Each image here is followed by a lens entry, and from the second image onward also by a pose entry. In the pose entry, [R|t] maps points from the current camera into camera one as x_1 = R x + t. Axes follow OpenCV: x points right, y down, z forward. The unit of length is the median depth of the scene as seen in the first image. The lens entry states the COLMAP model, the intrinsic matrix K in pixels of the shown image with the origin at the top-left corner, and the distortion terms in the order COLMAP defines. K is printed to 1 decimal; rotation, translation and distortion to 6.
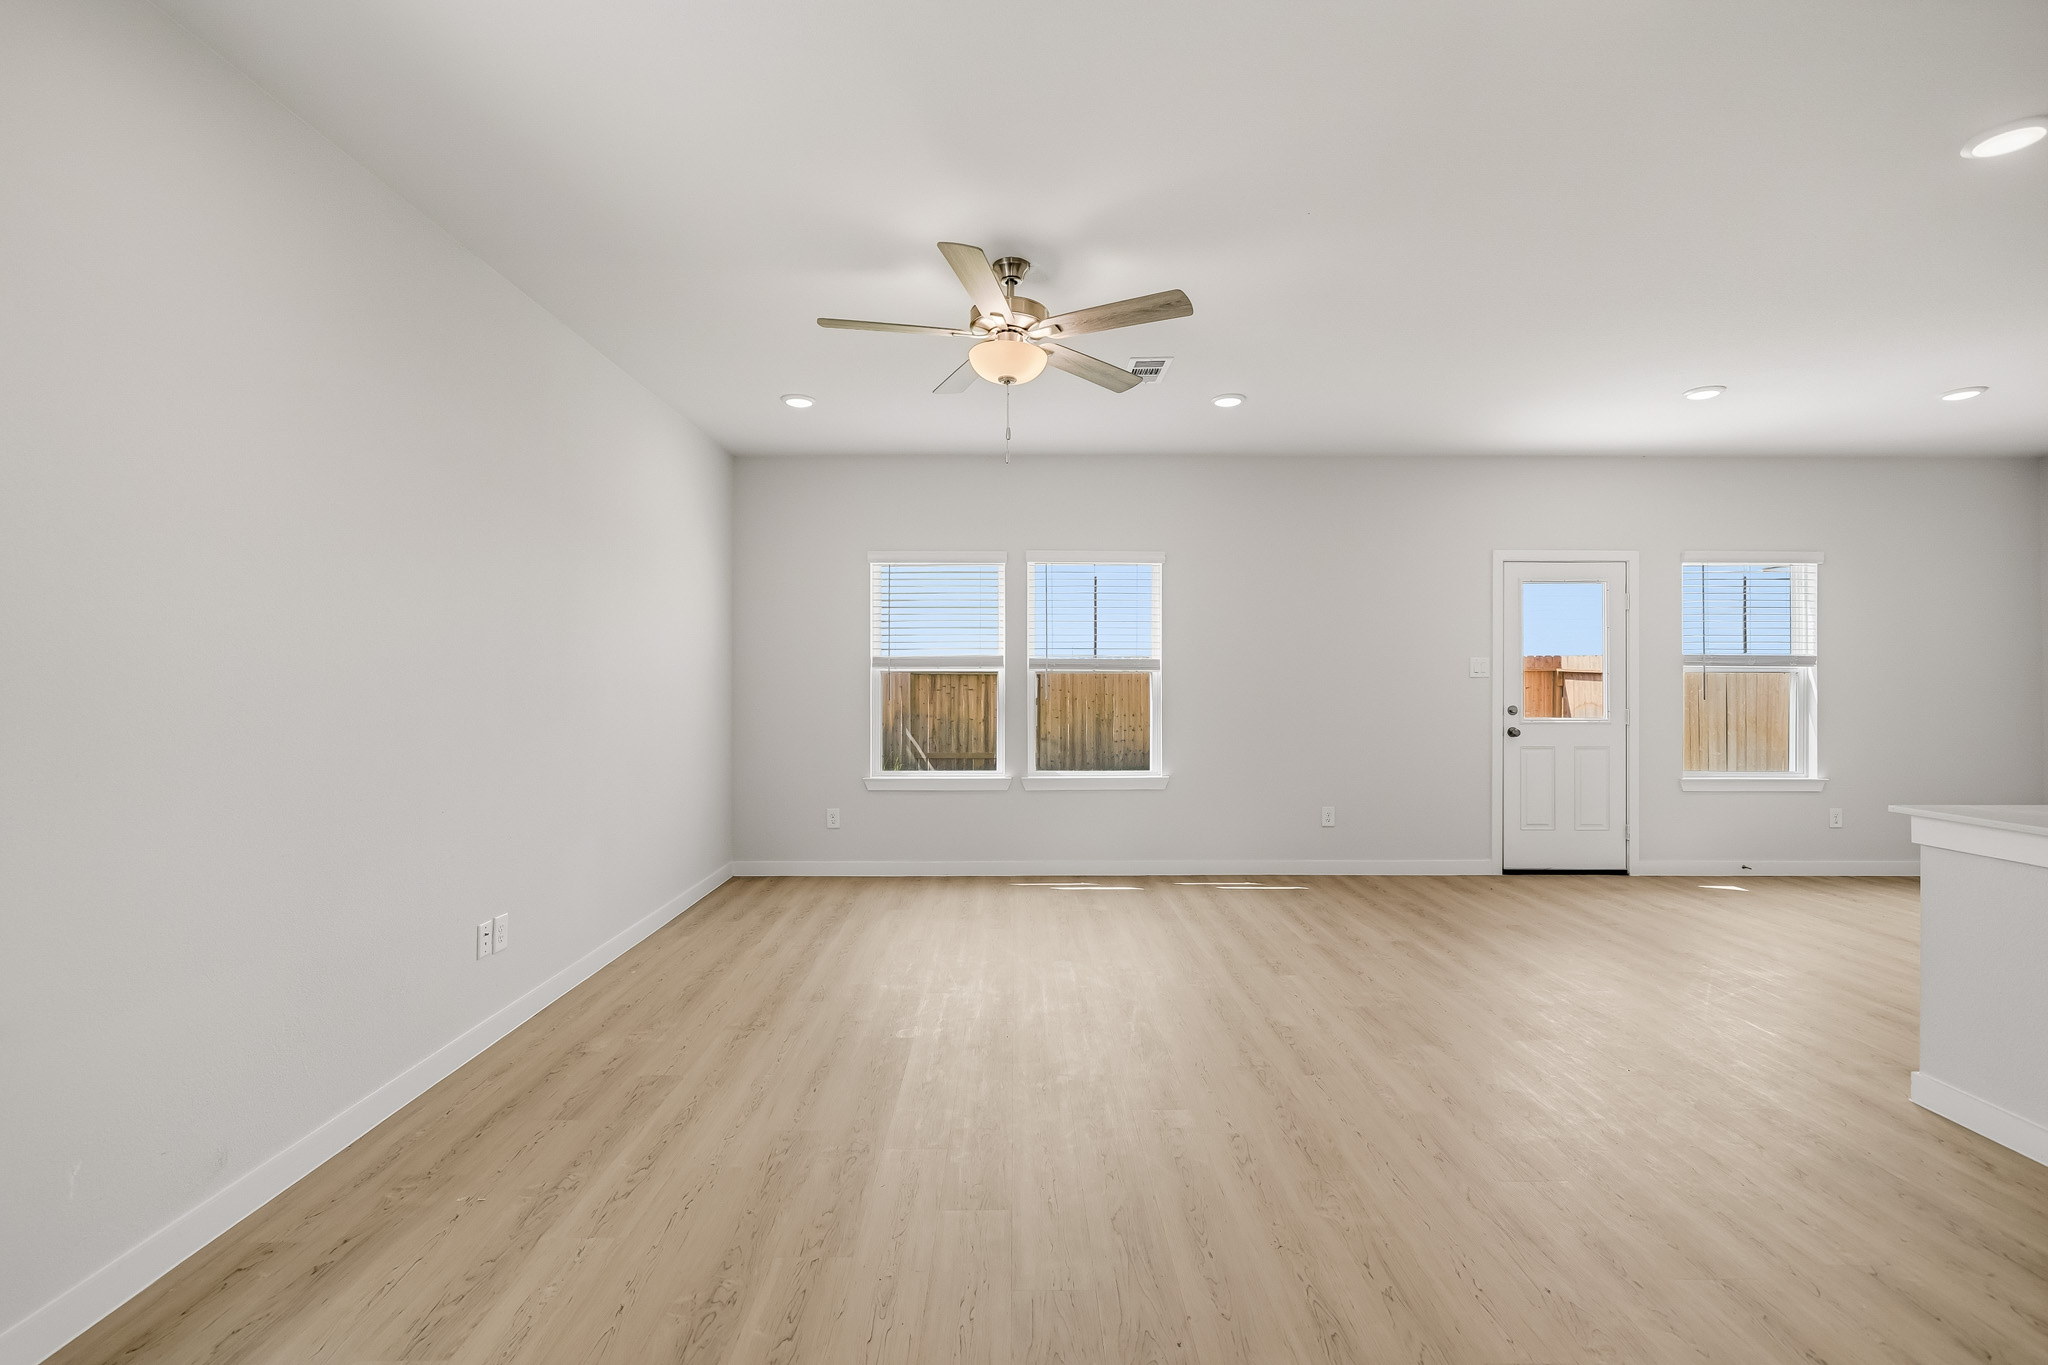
lens RADIAL K [[882.4, 0, 1011.0], [0, 882.4, 674.4], [0, 0, 1]] dist [-0.001544, -0.000167]
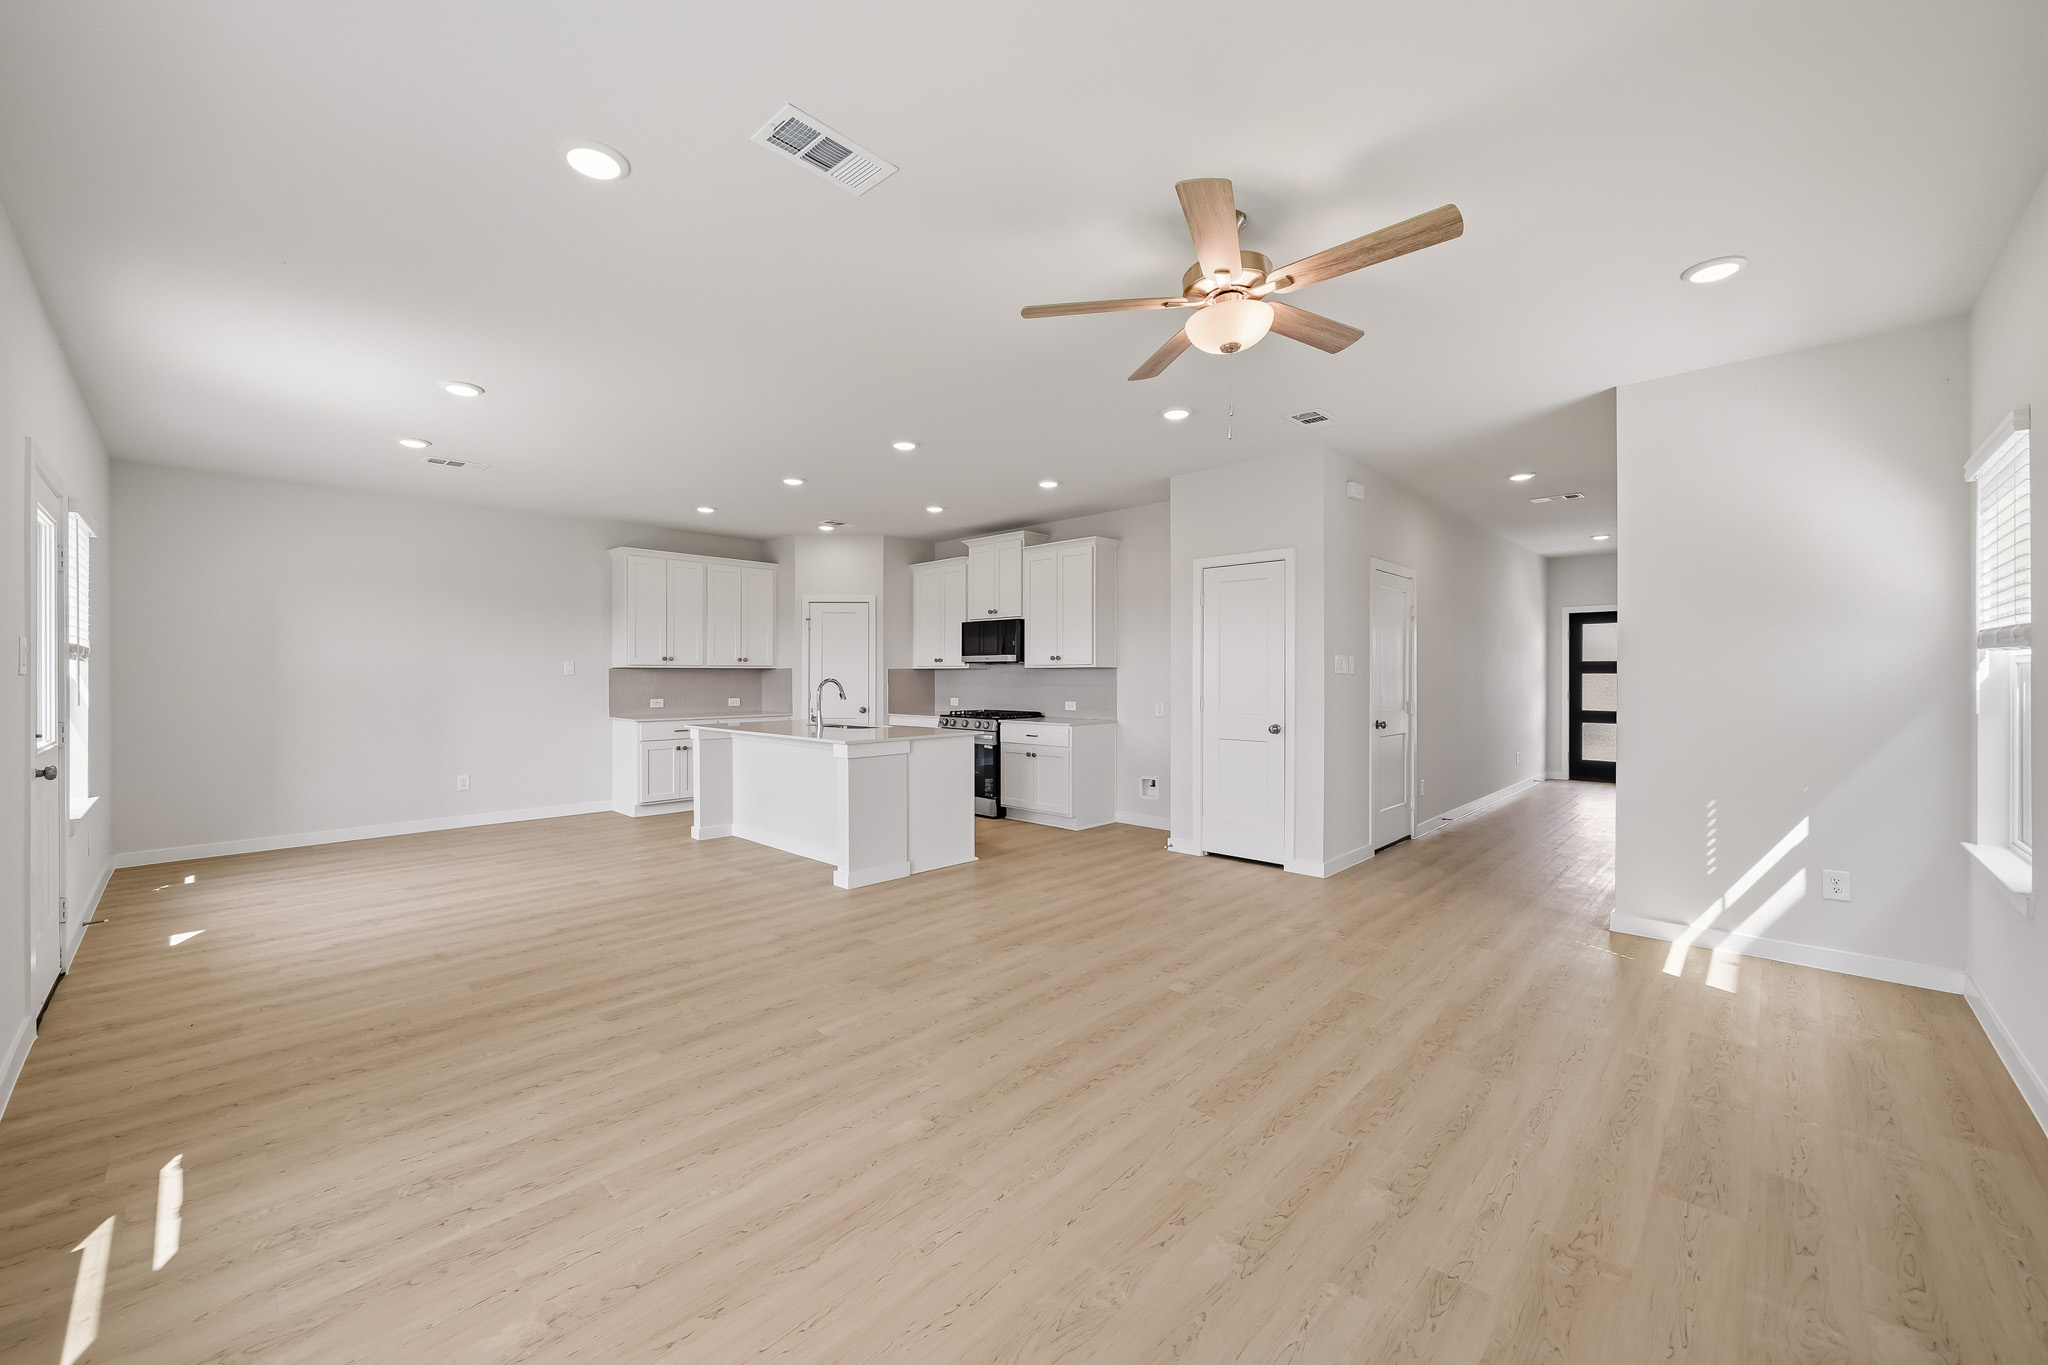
lens RADIAL K [[798.0, 0, 1018.4], [0, 798.0, 676.8], [0, 0, 1]] dist [0.000314, -0.000177]
pose [[-0.724985, -0.001133, 0.688764, -0.388999], [-0.003172, 0.999994, -0.001694, 0.008272], [-0.688757, -0.003413, -0.724984, 1.641831]]
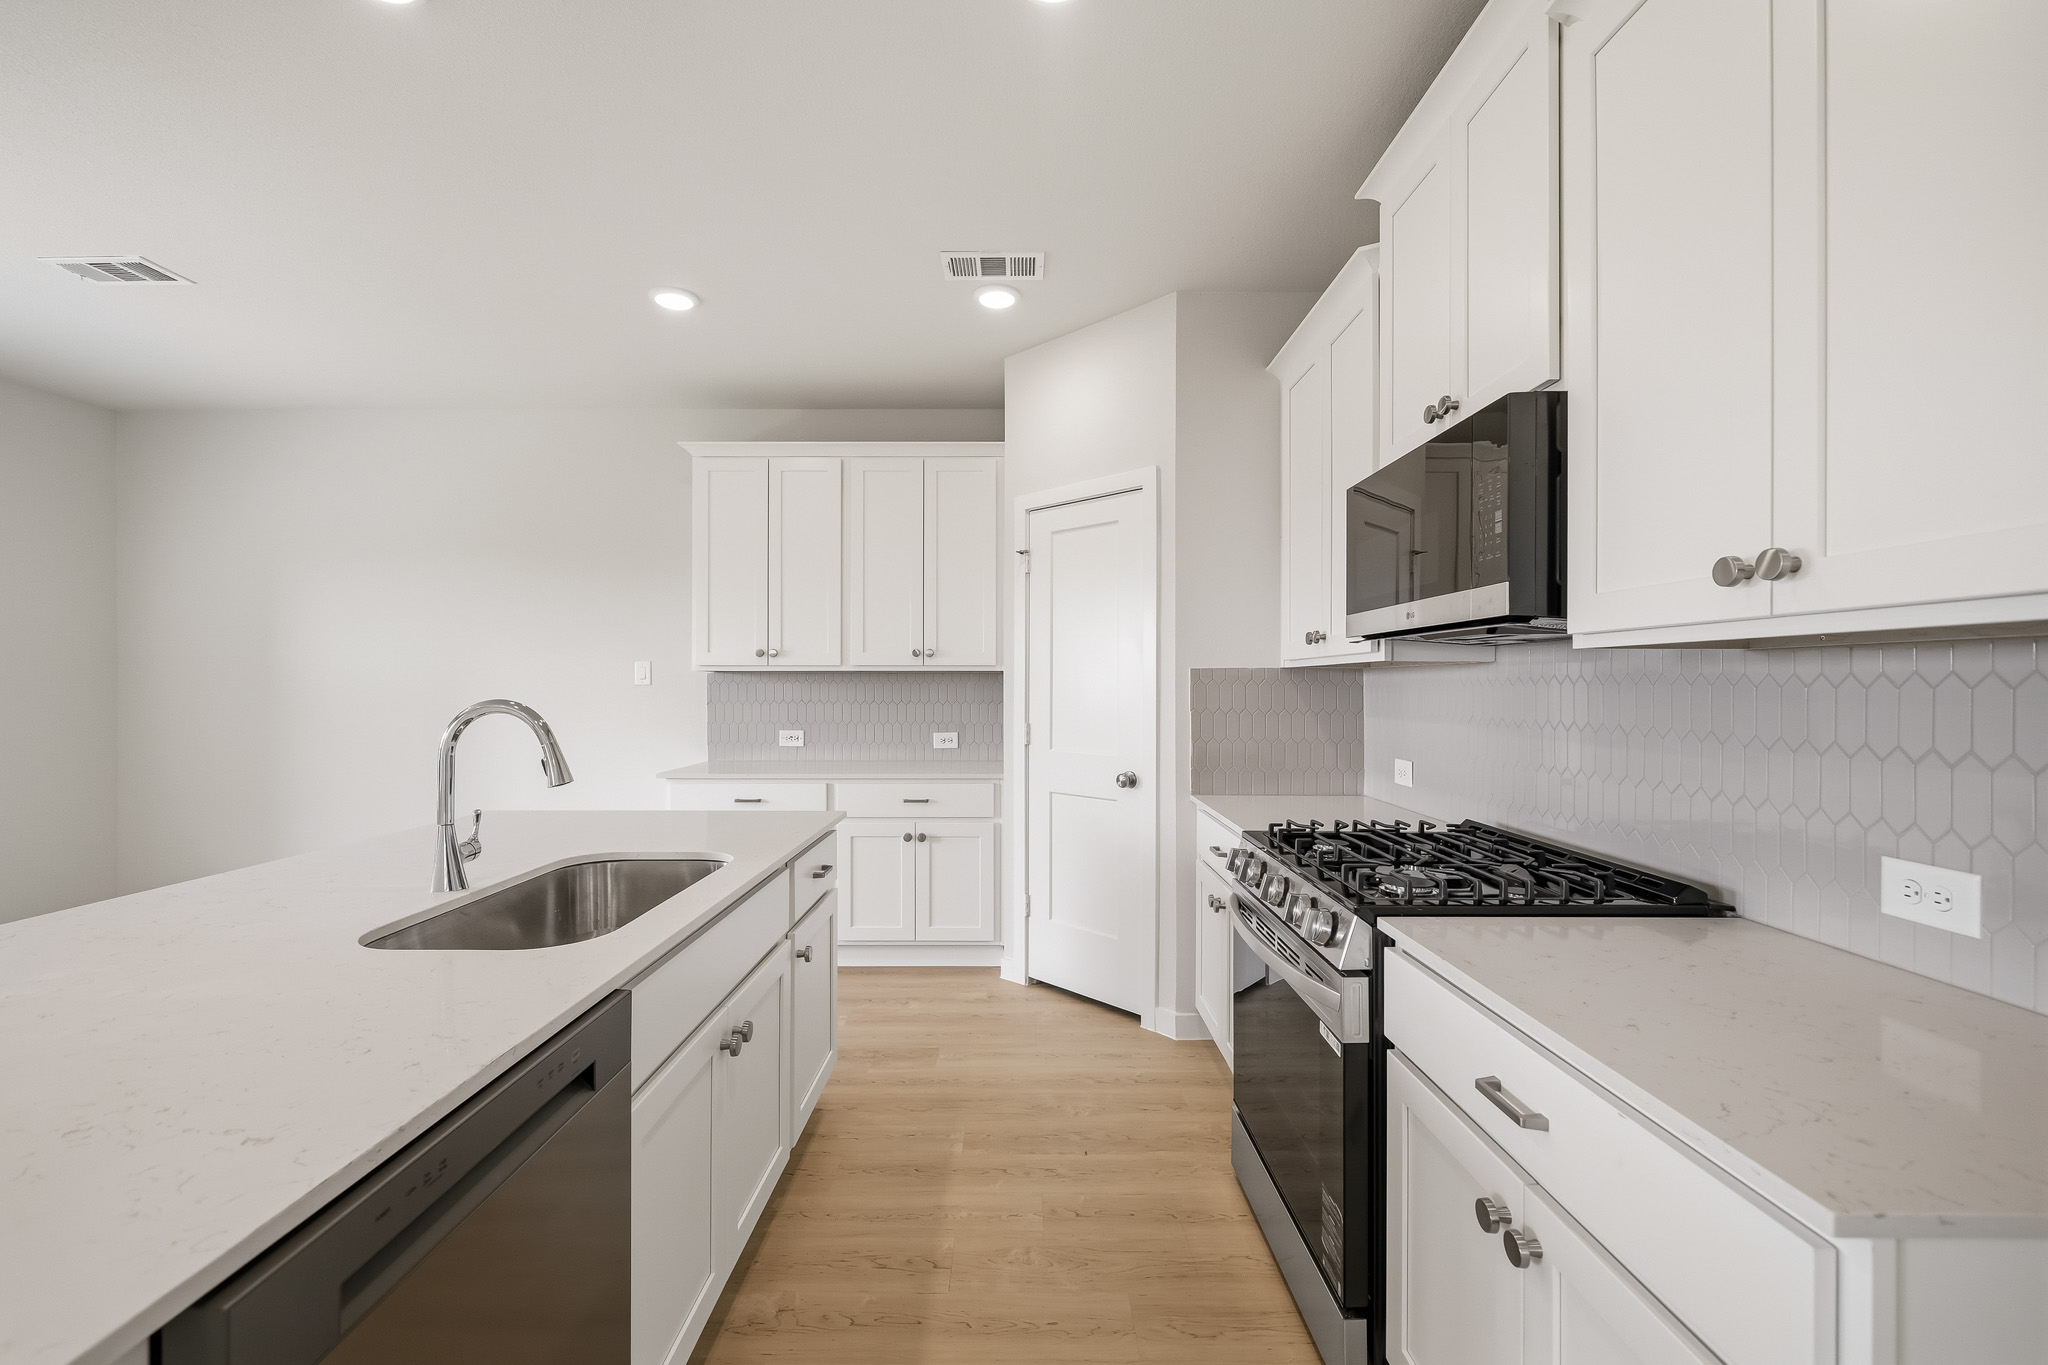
lens RADIAL K [[846.2, 0, 1024.0], [0, 846.2, 682.5], [0, 0, 1]] dist [0.000255, 0.000045]
pose [[-0.011718, 0.004236, 0.999922, 0.688418], [-0.005779, 0.999974, -0.004304, 0.001259], [-0.999915, -0.005829, -0.011693, 0.315988]]
